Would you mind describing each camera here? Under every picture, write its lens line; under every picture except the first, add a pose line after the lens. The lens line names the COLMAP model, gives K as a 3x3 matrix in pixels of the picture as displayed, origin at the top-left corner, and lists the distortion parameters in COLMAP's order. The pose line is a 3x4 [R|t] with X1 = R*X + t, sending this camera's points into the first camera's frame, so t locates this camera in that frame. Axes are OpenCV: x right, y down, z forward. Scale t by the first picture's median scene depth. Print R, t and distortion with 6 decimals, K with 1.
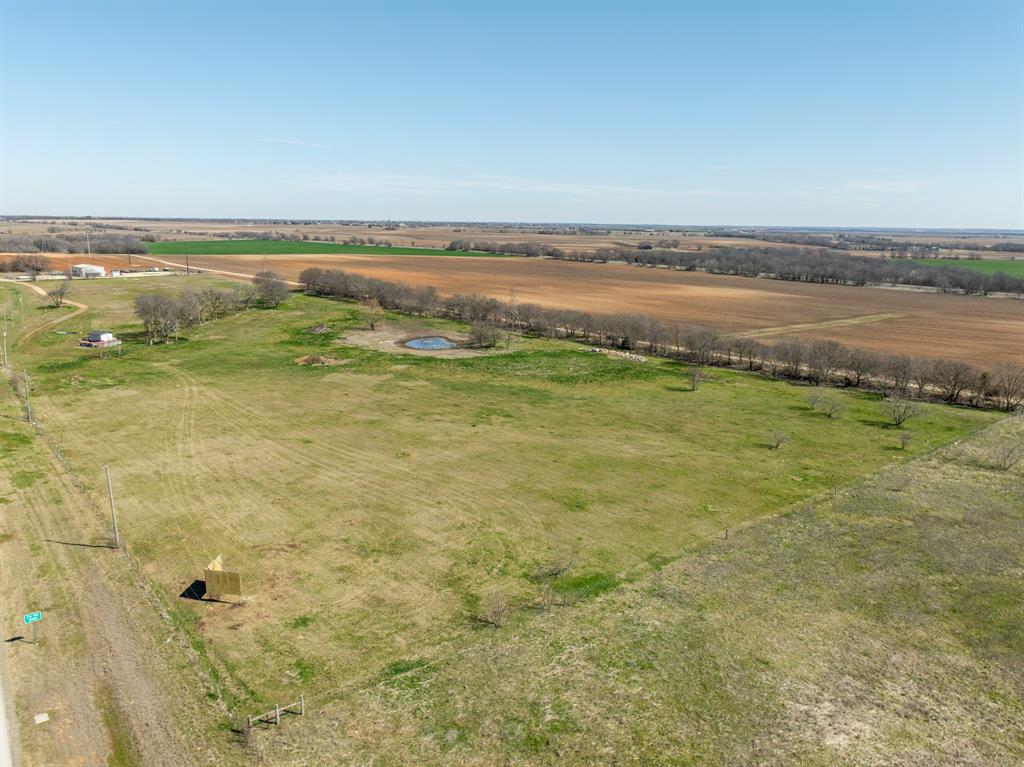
lens RADIAL K [[726.8, 0, 512.0], [0, 726.8, 383.5], [0, 0, 1]] dist [-0.023769, 0.001921]
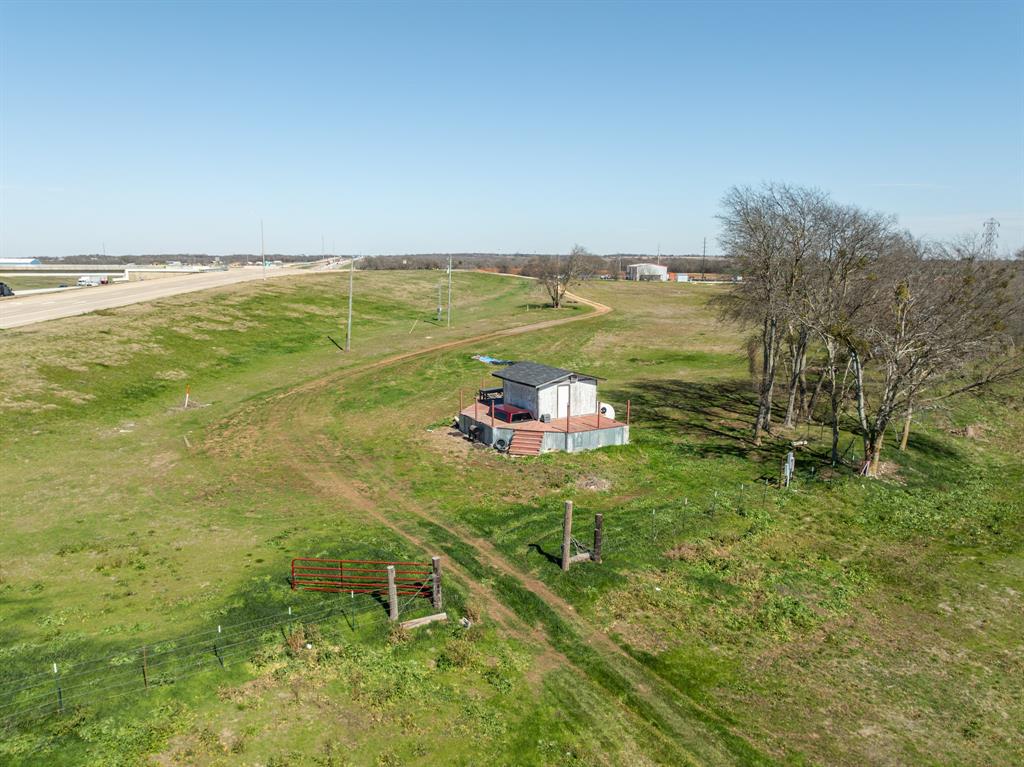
lens RADIAL K [[726.8, 0, 512.0], [0, 726.8, 383.5], [0, 0, 1]] dist [-0.023769, 0.001921]
pose [[0.742443, 0.103847, -0.661811, -0.359435], [-0.143486, 0.989636, -0.005680, -0.052903], [0.654363, 0.099177, 0.749649, 0.682800]]
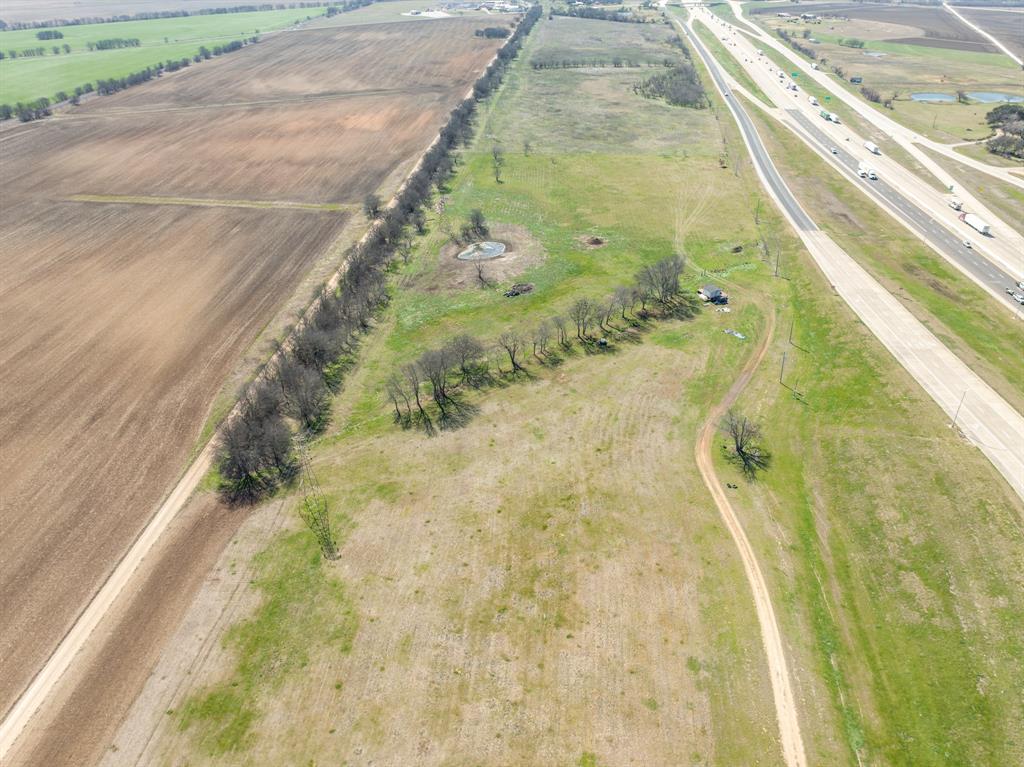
lens RADIAL K [[726.8, 0, 512.0], [0, 726.8, 383.5], [0, 0, 1]] dist [-0.023769, 0.001921]
pose [[-0.676724, -0.390127, 0.624376, -0.934934], [0.162651, 0.747888, 0.643590, -0.626792], [-0.718045, 0.537088, -0.442659, 1.498066]]
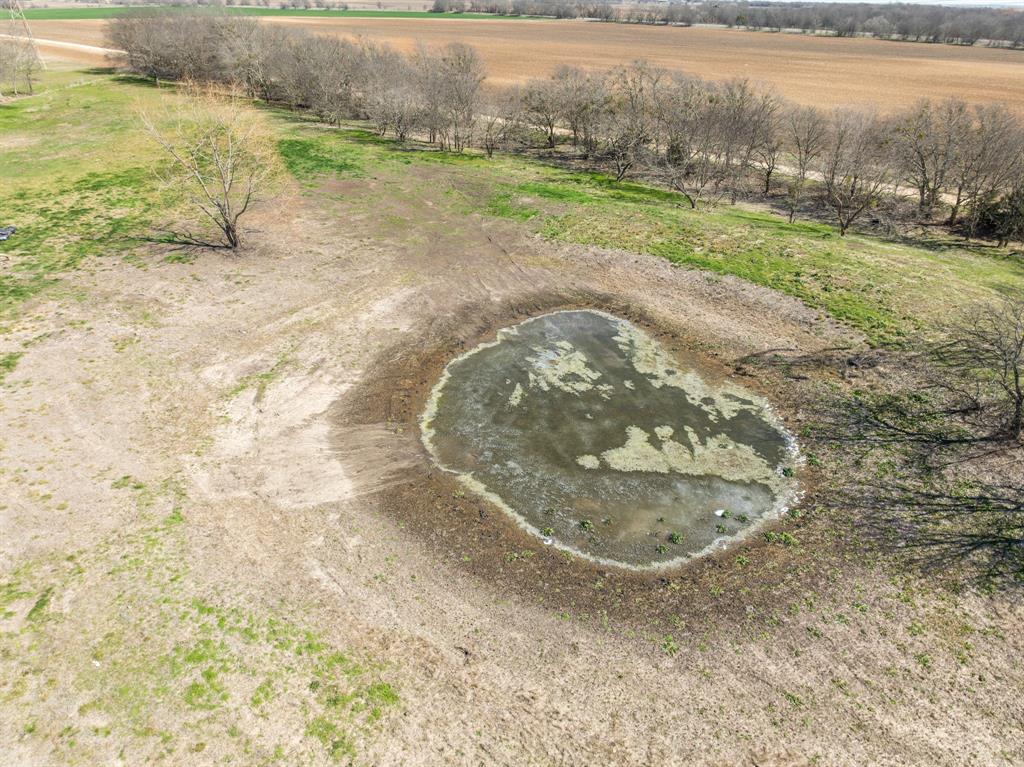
lens RADIAL K [[726.8, 0, 512.0], [0, 726.8, 383.5], [0, 0, 1]] dist [-0.023769, 0.001921]
pose [[0.999414, -0.019596, 0.028063, -0.120313], [0.011399, 0.963648, 0.266933, -0.089258], [-0.032274, -0.266457, 0.963306, 0.784288]]
